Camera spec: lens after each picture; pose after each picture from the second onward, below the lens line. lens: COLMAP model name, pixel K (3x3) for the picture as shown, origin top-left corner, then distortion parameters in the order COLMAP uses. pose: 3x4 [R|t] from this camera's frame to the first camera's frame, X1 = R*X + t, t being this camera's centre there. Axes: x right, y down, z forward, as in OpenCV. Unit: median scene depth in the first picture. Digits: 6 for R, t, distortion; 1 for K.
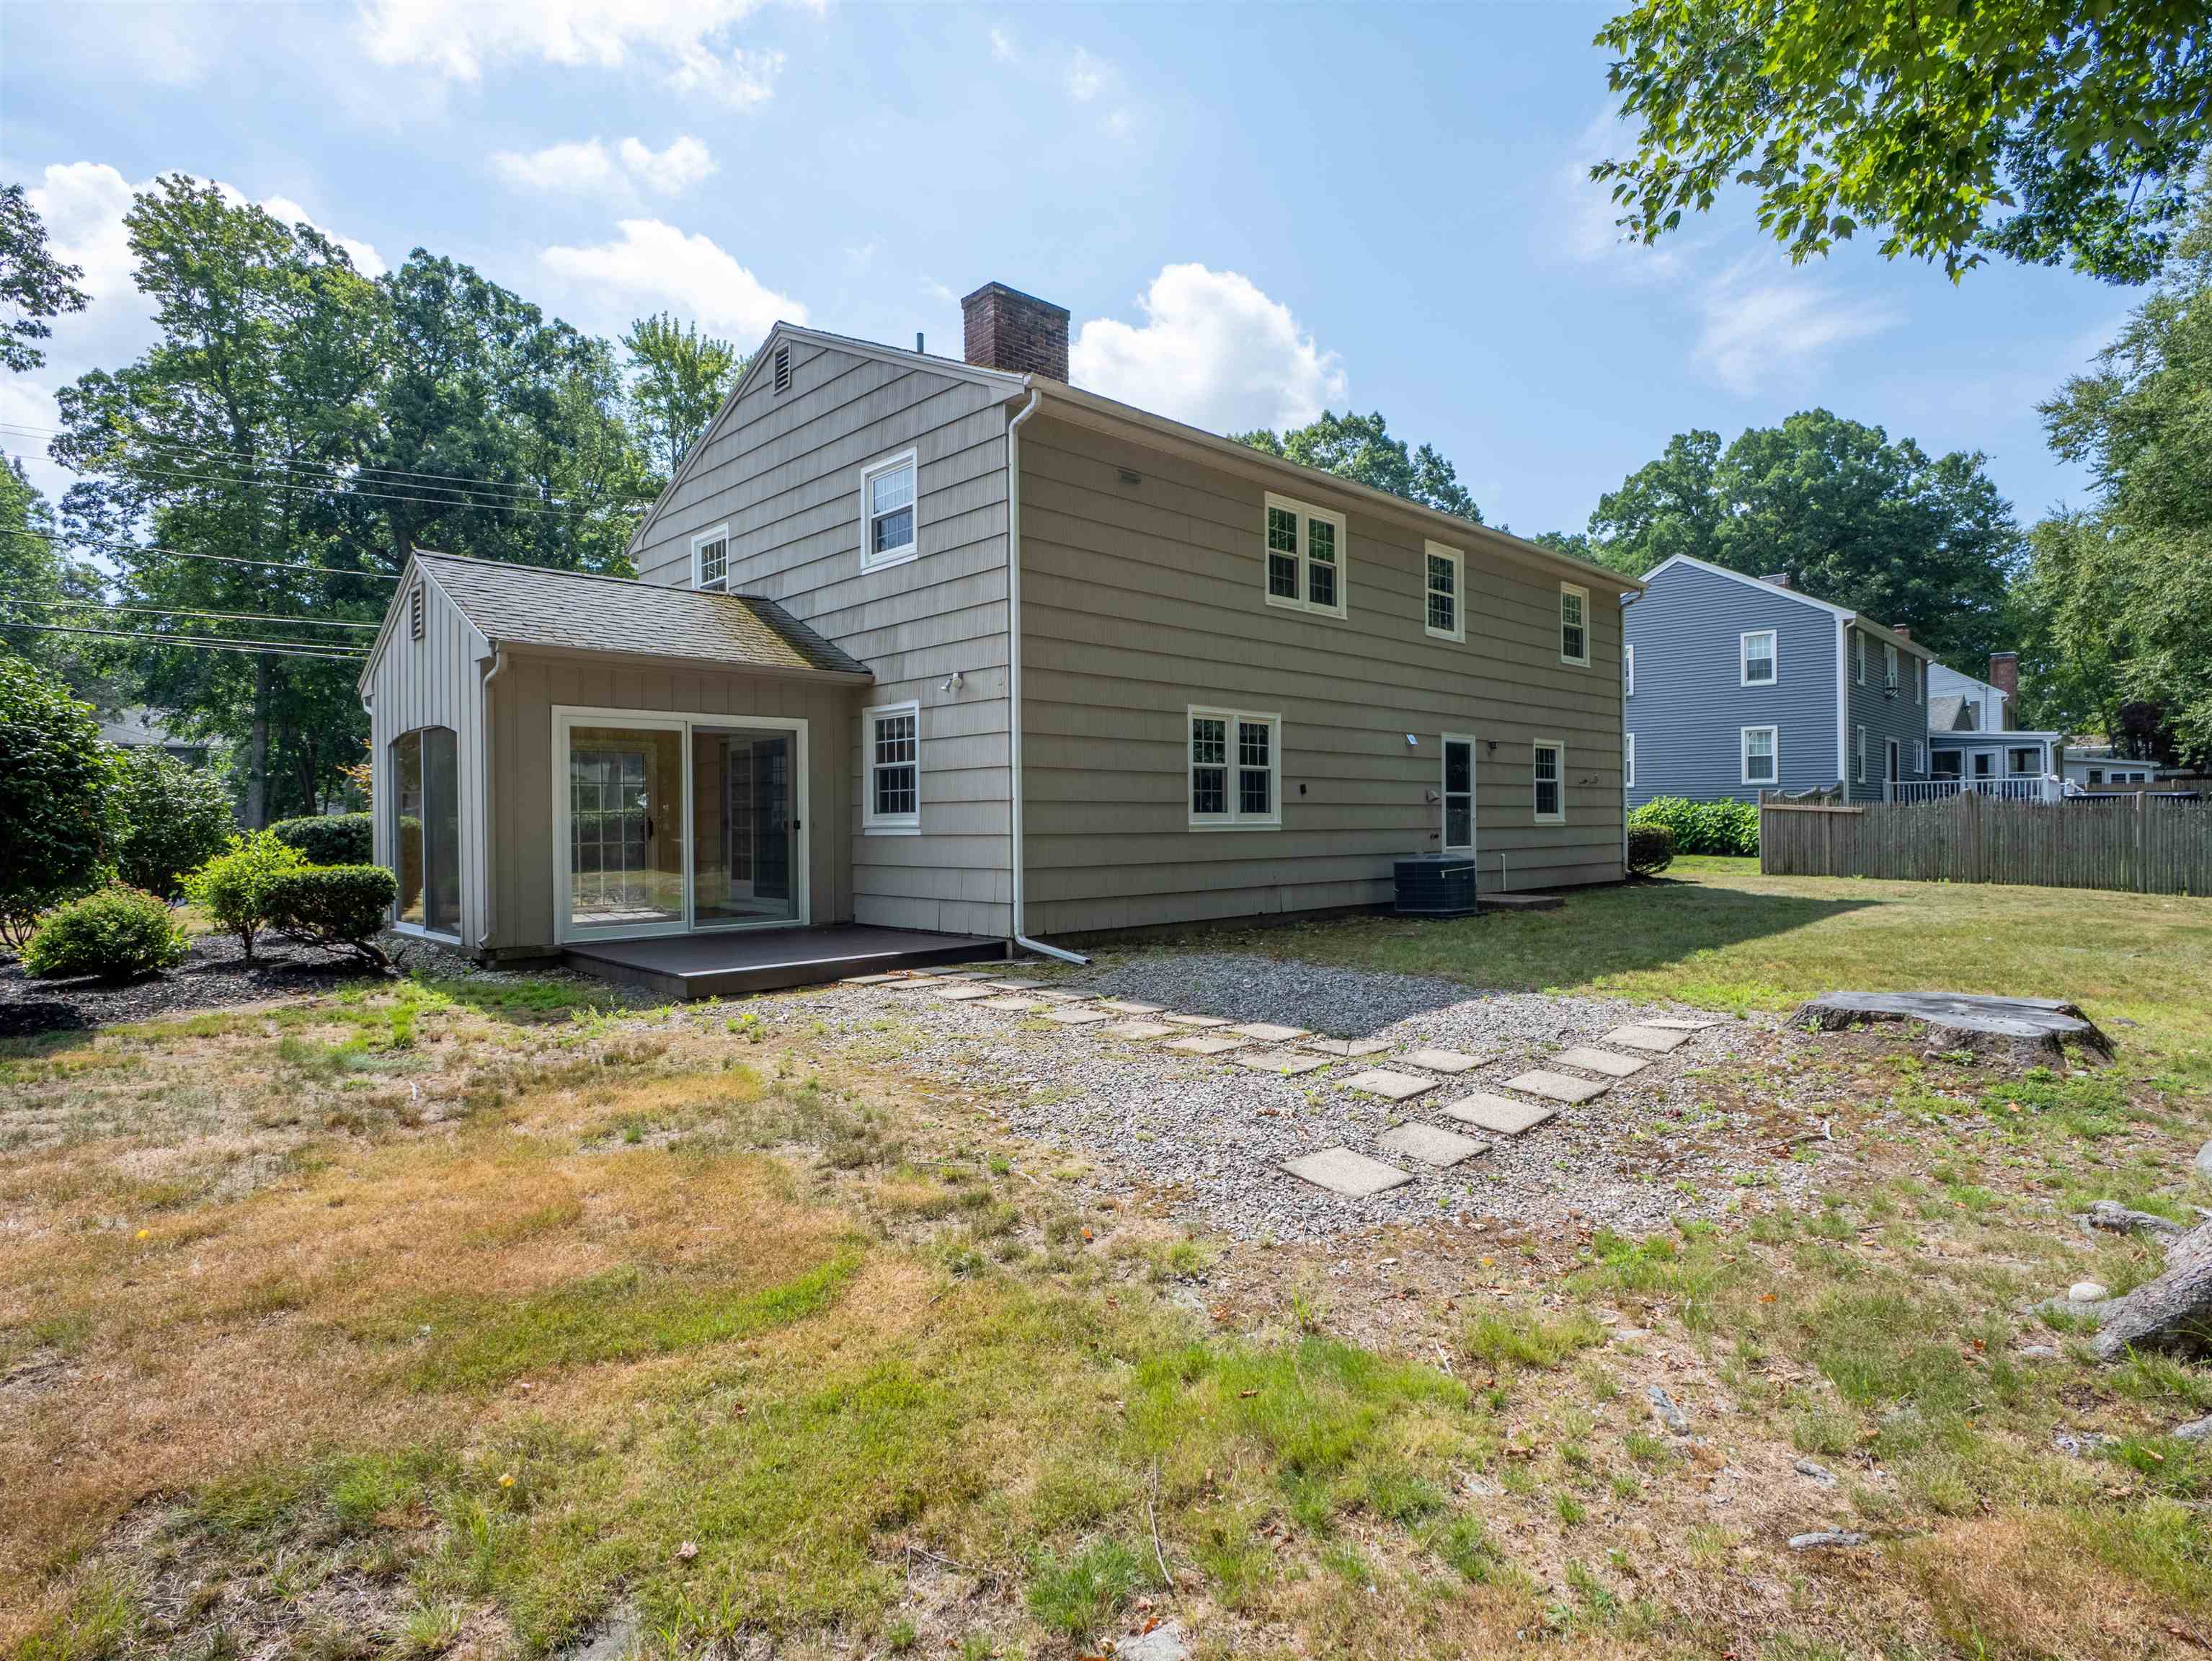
lens RADIAL K [[1173.5, 0, 1106.0], [0, 1173.5, 830.5], [0, 0, 1]] dist [-0.000529, 0.000067]
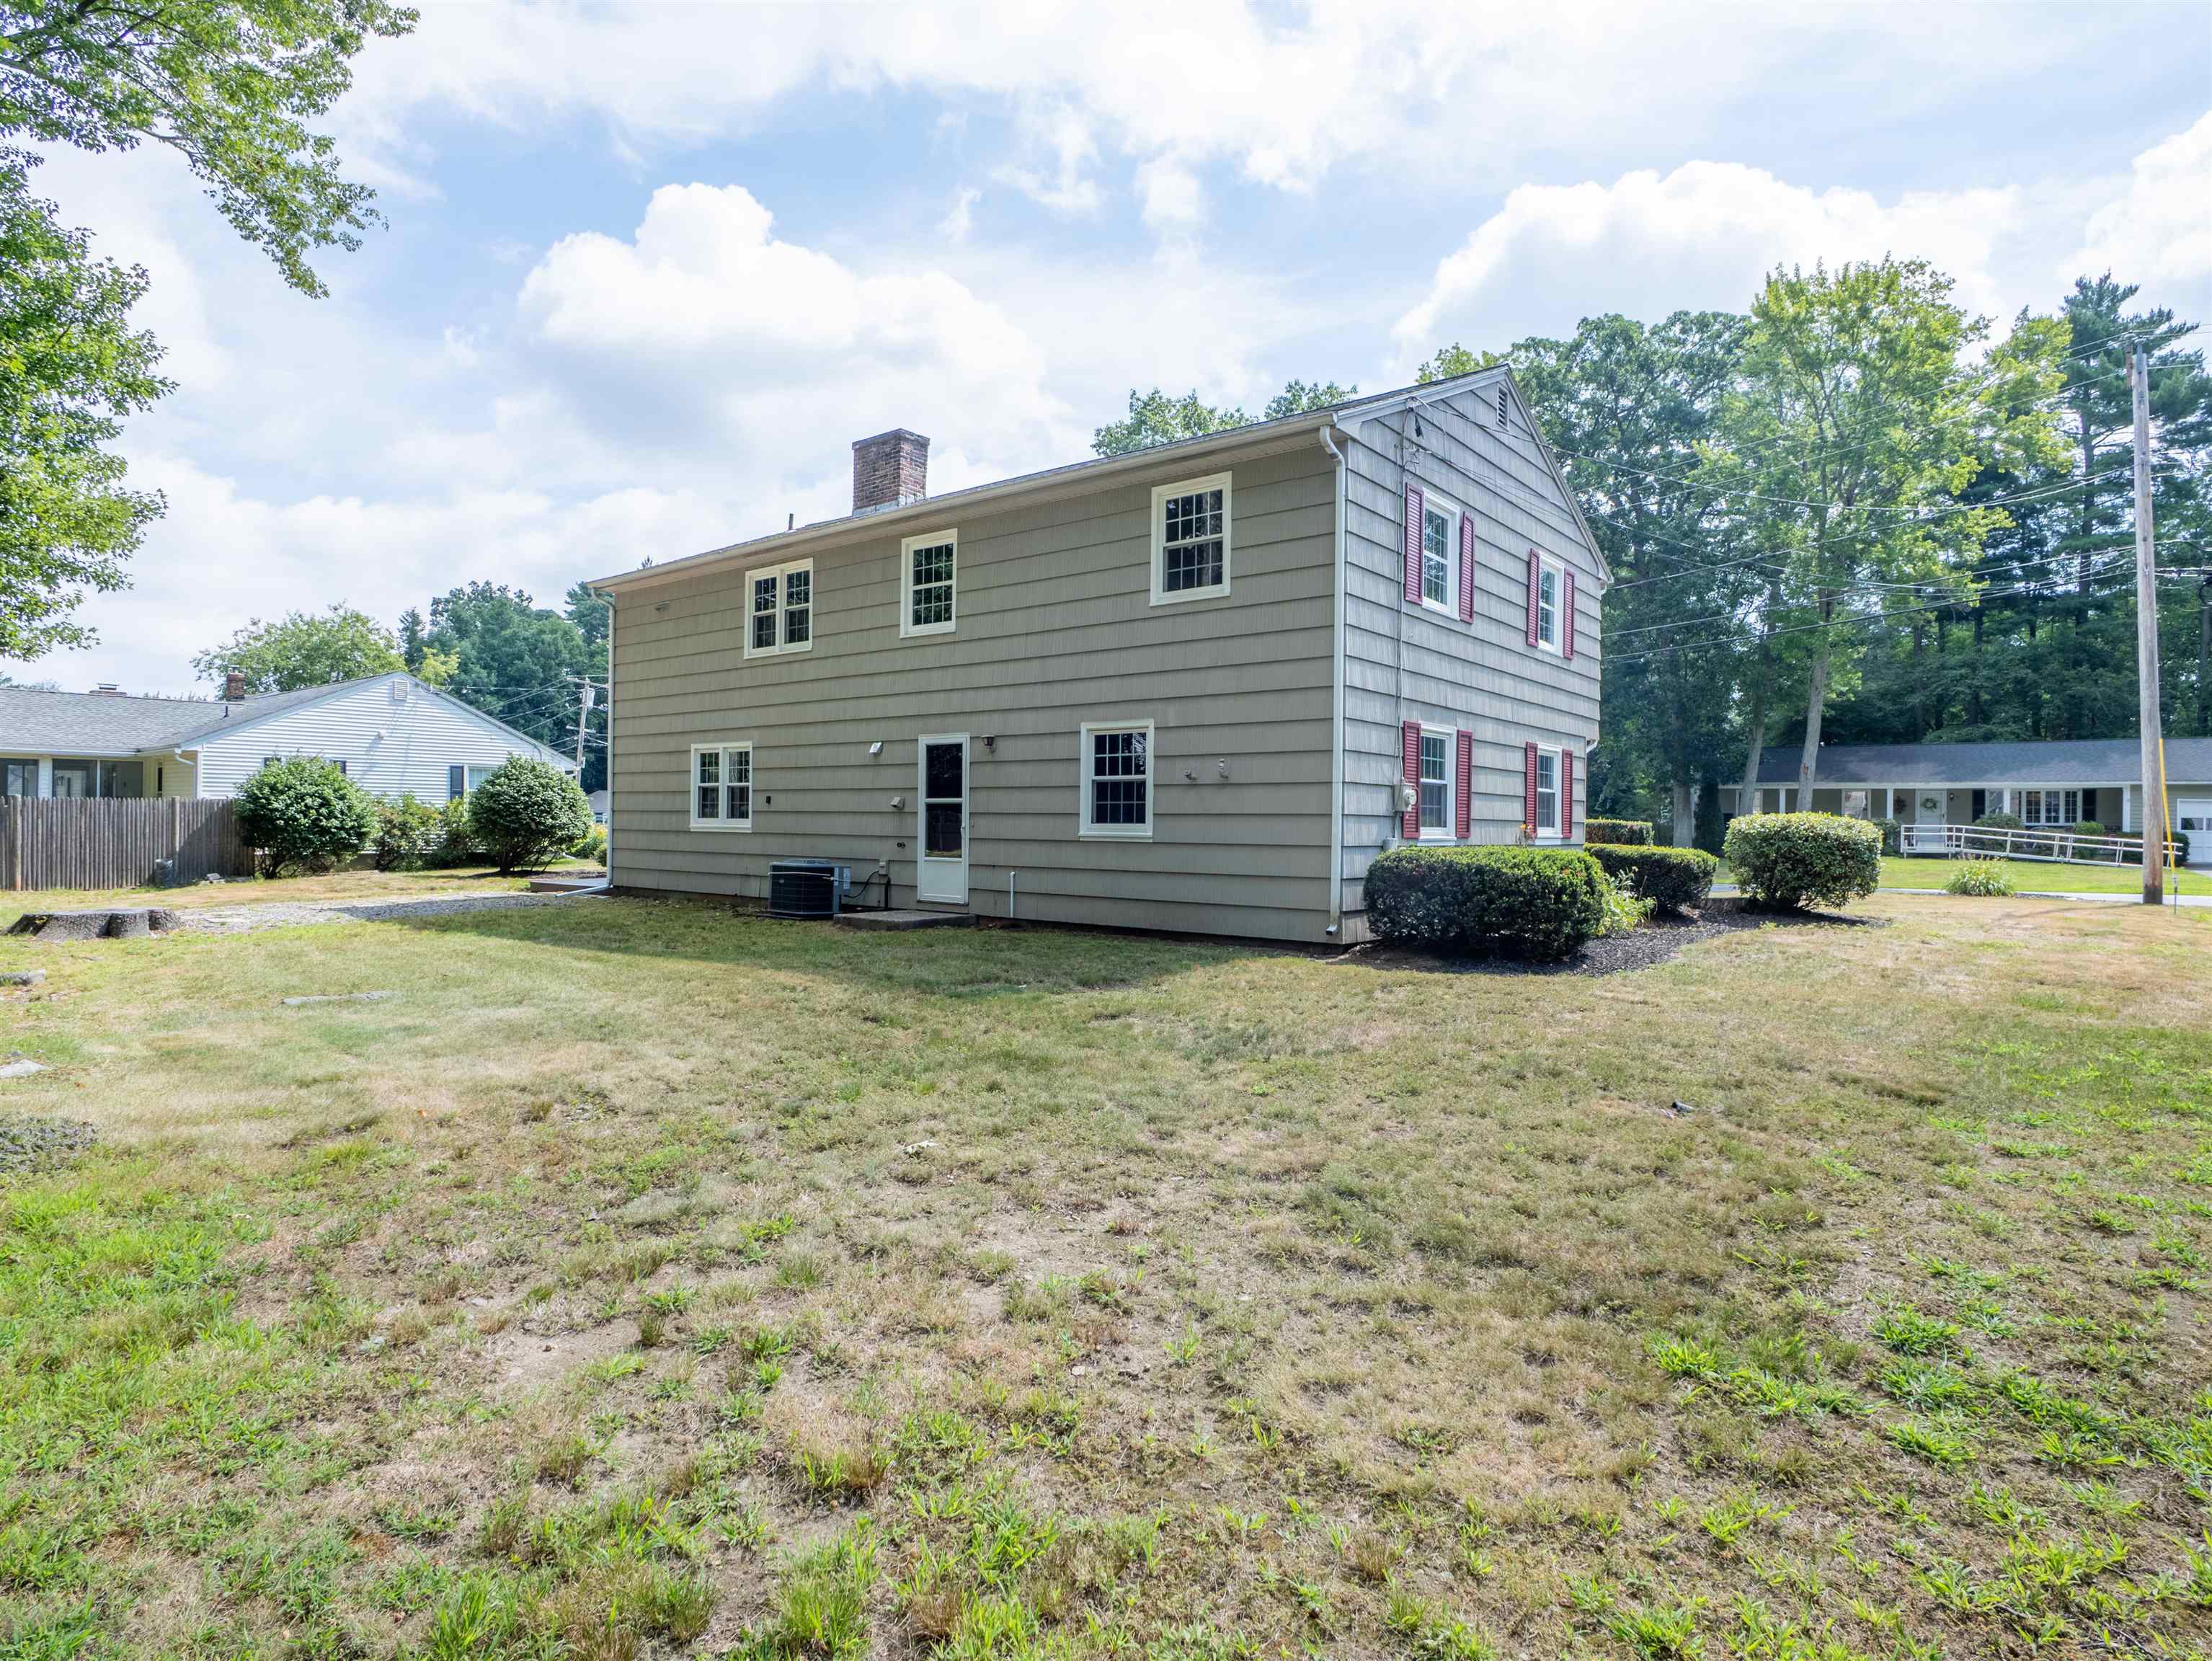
lens RADIAL K [[1173.5, 0, 1106.0], [0, 1173.5, 830.5], [0, 0, 1]] dist [-0.000529, 0.000067]
pose [[0.119606, 0.009824, -0.992773, 1.410357], [-0.027445, 0.999602, 0.006585, -0.020466], [0.992442, 0.026459, 0.119828, 1.187019]]
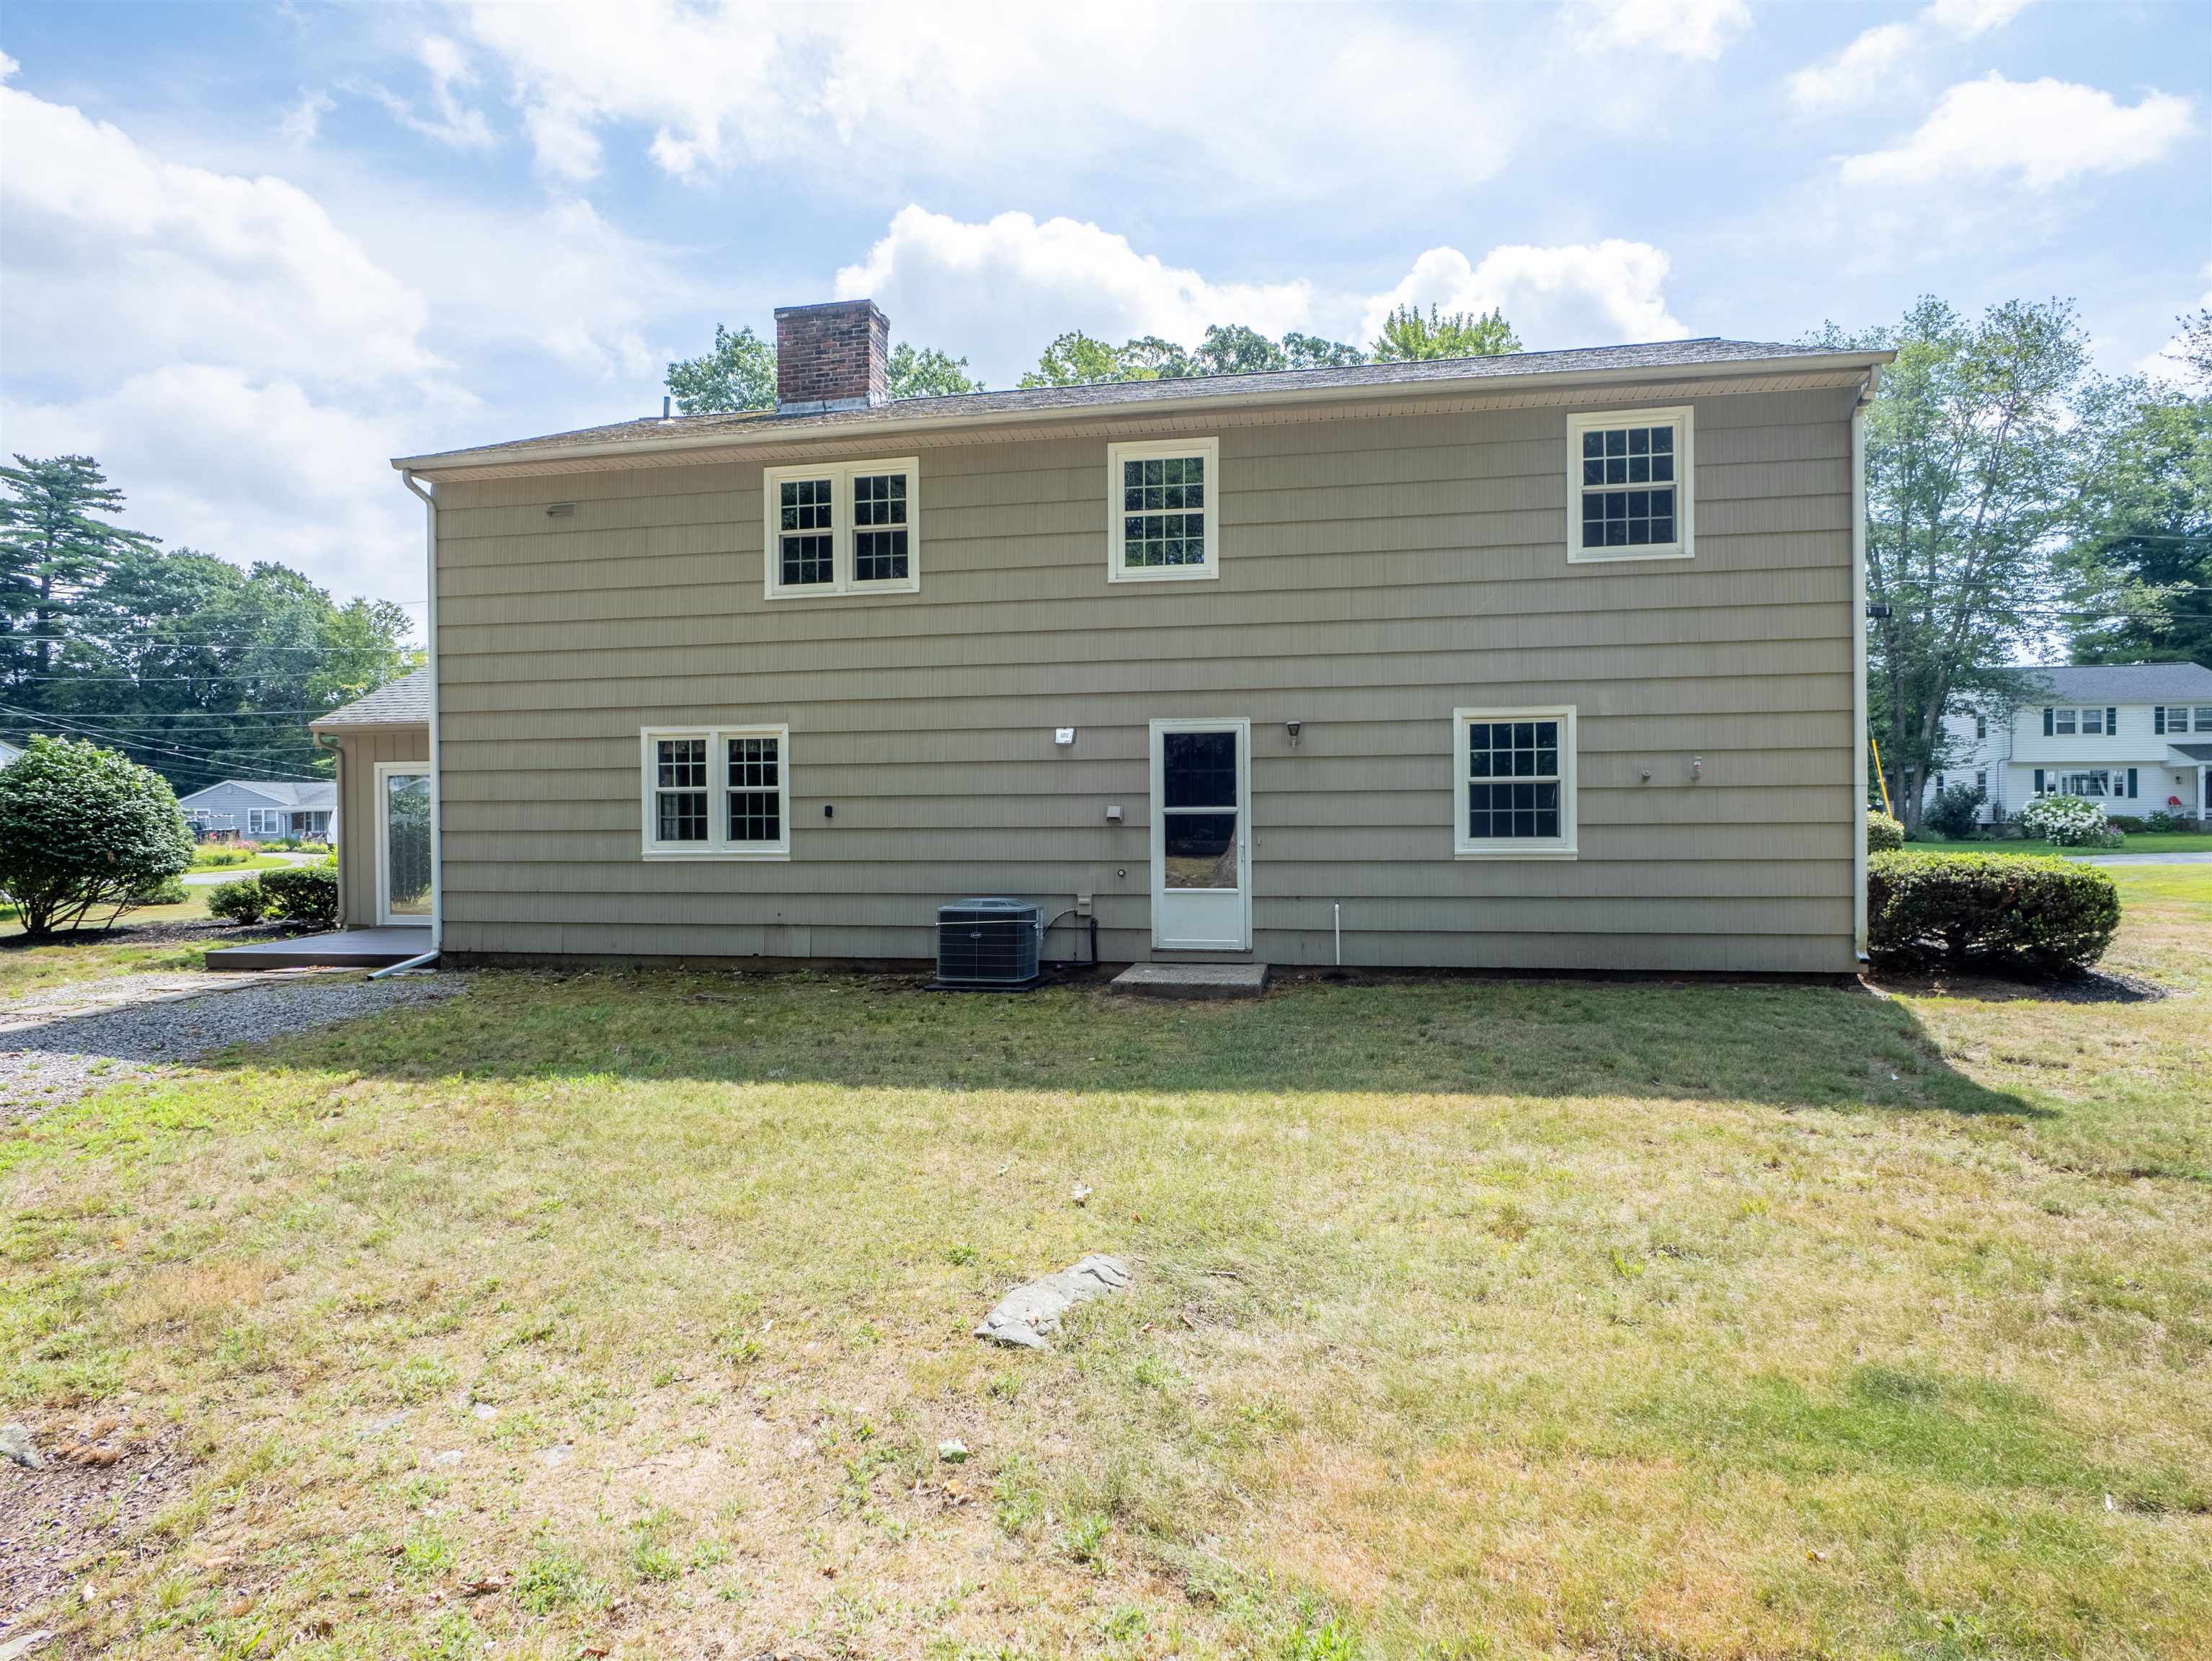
lens RADIAL K [[1134.0, 0, 1153.3], [0, 1134.0, 846.7], [0, 0, 1]] dist [-0.002652, 0.026095]
pose [[0.574754, 0.005615, -0.818307, 0.938357], [-0.008986, 0.999959, 0.000550, -0.012716], [0.818277, 0.007038, 0.574781, 0.717962]]
